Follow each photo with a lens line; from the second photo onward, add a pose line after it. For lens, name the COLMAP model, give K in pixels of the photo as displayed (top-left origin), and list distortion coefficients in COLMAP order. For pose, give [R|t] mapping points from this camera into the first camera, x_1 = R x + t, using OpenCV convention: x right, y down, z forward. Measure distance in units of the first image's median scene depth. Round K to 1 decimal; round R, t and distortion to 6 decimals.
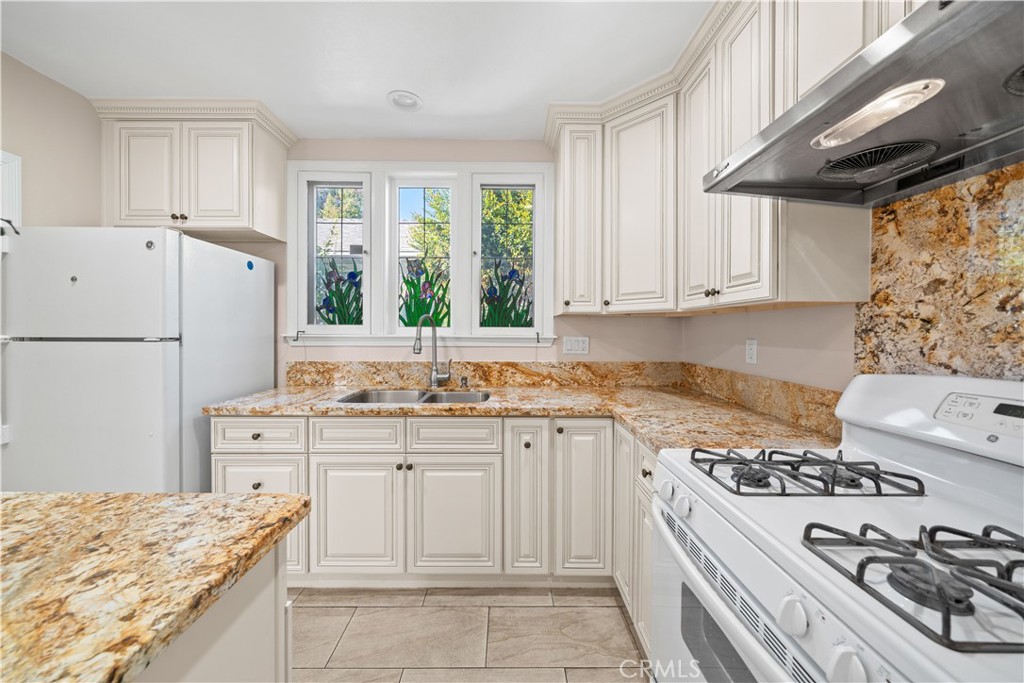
lens RADIAL K [[364.1, 0, 509.9], [0, 364.1, 331.4], [0, 0, 1]] dist [-0.004405, -0.000142]
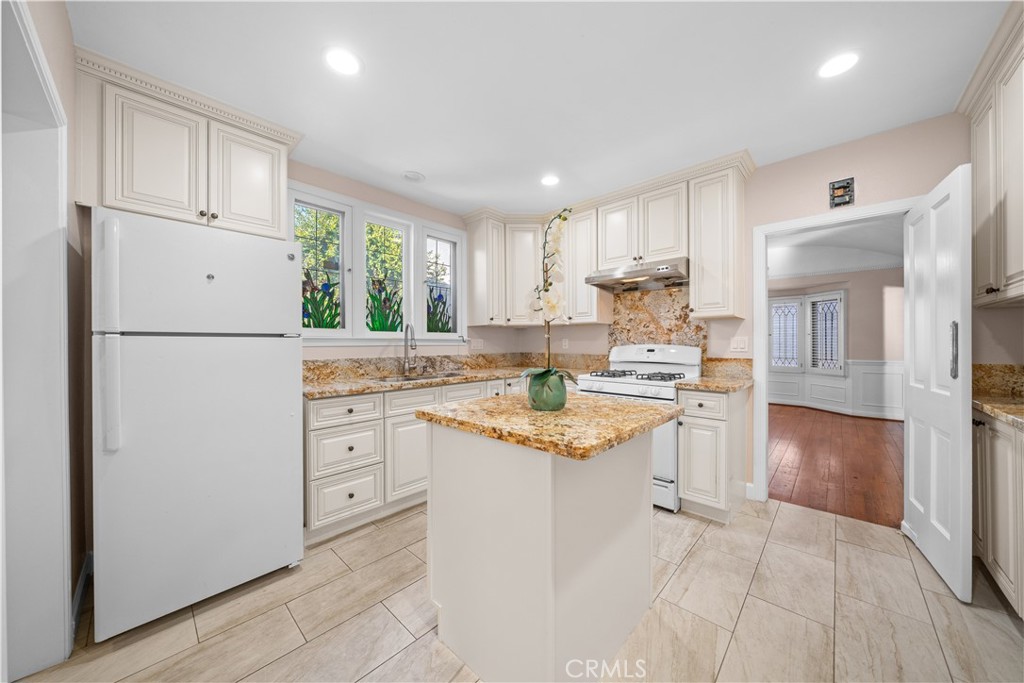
lens RADIAL K [[349.8, 0, 509.1], [0, 349.8, 341.0], [0, 0, 1]] dist [-0.001543, -0.000119]
pose [[0.689660, -0.001696, 0.724131, -0.896429], [0.009982, 0.999925, -0.007165, 0.037852], [-0.724064, 0.012170, 0.689625, -0.213644]]
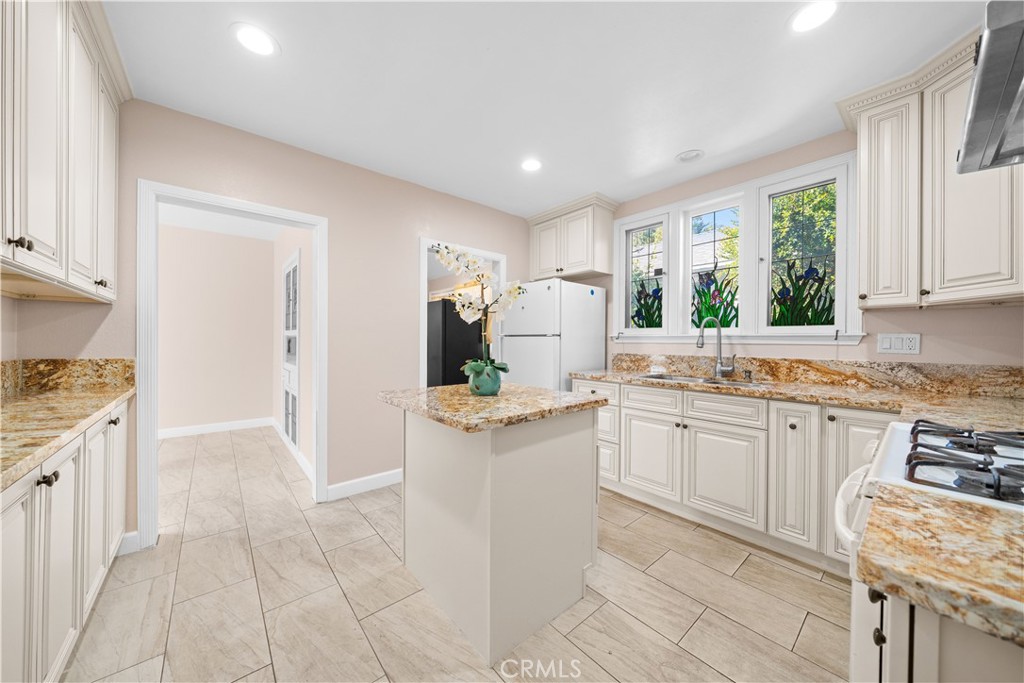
lens RADIAL K [[350.9, 0, 504.9], [0, 350.9, 345.3], [0, 0, 1]] dist [-0.006960, -0.000039]
pose [[0.635395, 0.009511, -0.772129, 0.231826], [-0.006795, 0.999954, 0.006725, 0.044114], [0.772157, 0.000974, 0.635431, -0.277162]]
